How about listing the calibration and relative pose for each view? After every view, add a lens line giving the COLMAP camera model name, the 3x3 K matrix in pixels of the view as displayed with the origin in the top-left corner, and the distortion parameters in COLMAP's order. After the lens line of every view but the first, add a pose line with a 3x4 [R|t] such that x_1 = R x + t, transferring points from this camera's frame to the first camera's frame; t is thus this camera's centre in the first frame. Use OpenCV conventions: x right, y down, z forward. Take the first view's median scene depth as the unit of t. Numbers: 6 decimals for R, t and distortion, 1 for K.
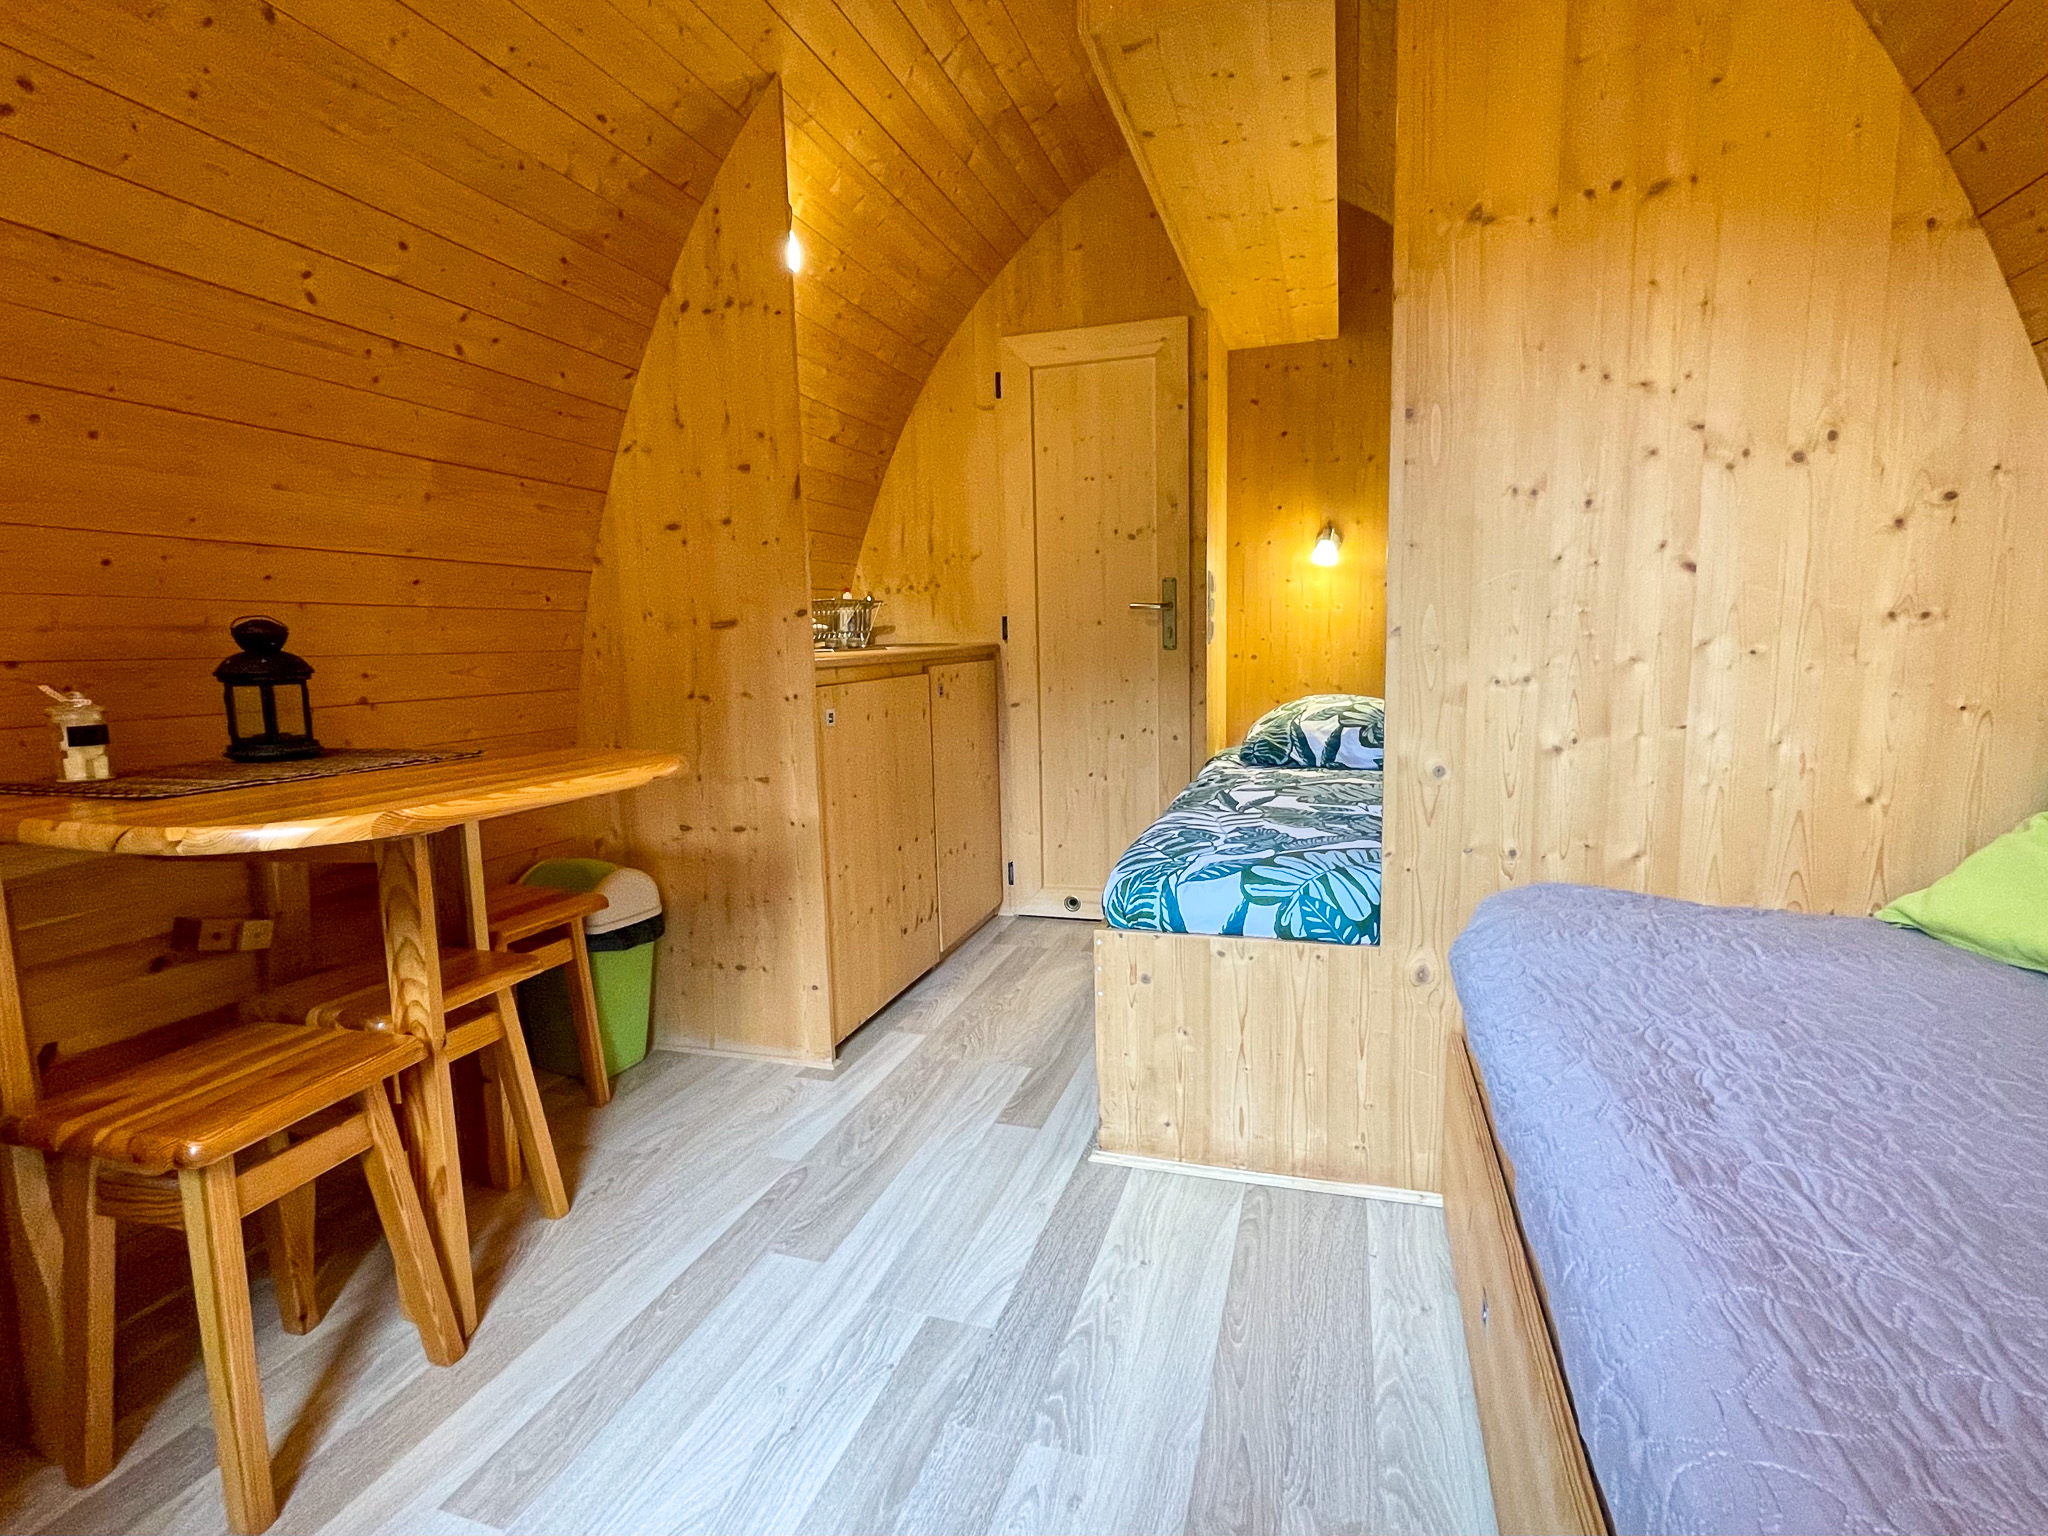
lens RADIAL K [[981.2, 0, 1028.7], [0, 981.2, 764.3], [0, 0, 1]] dist [-0.002833, -0.000271]
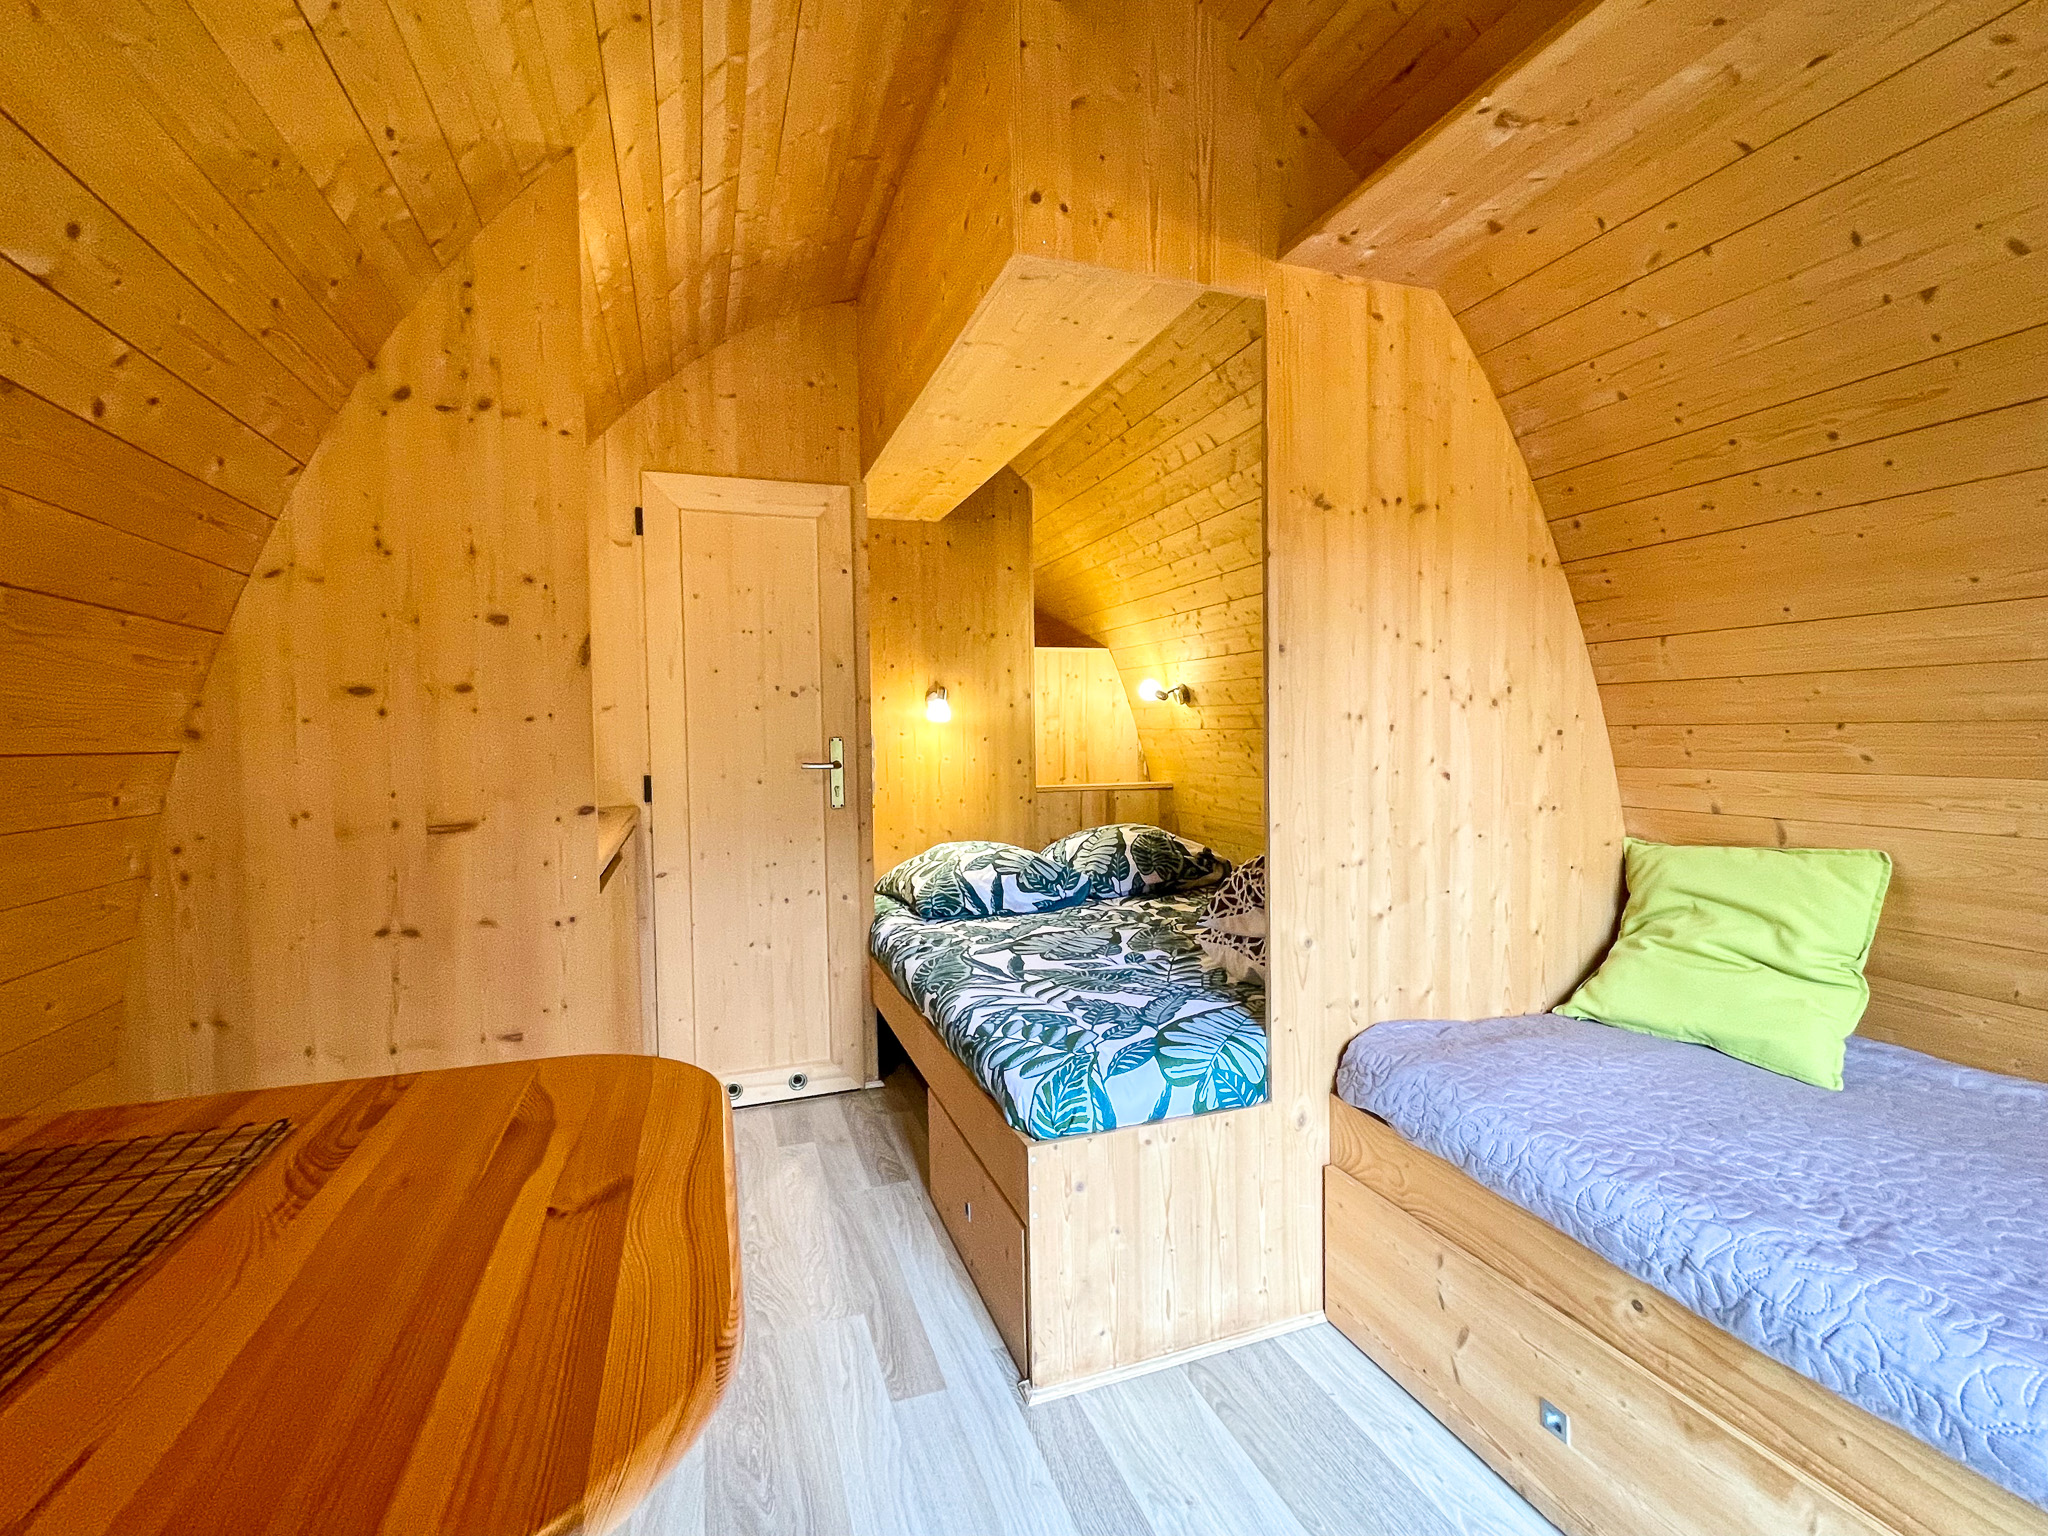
lens RADIAL K [[924.5, 0, 1023.4], [0, 924.5, 766.1], [0, 0, 1]] dist [-0.000233, -0.001060]
pose [[0.800578, -0.011616, 0.599116, -0.476854], [0.074864, 0.993917, -0.080768, -0.127516], [-0.594534, 0.109513, 0.796578, 0.261604]]
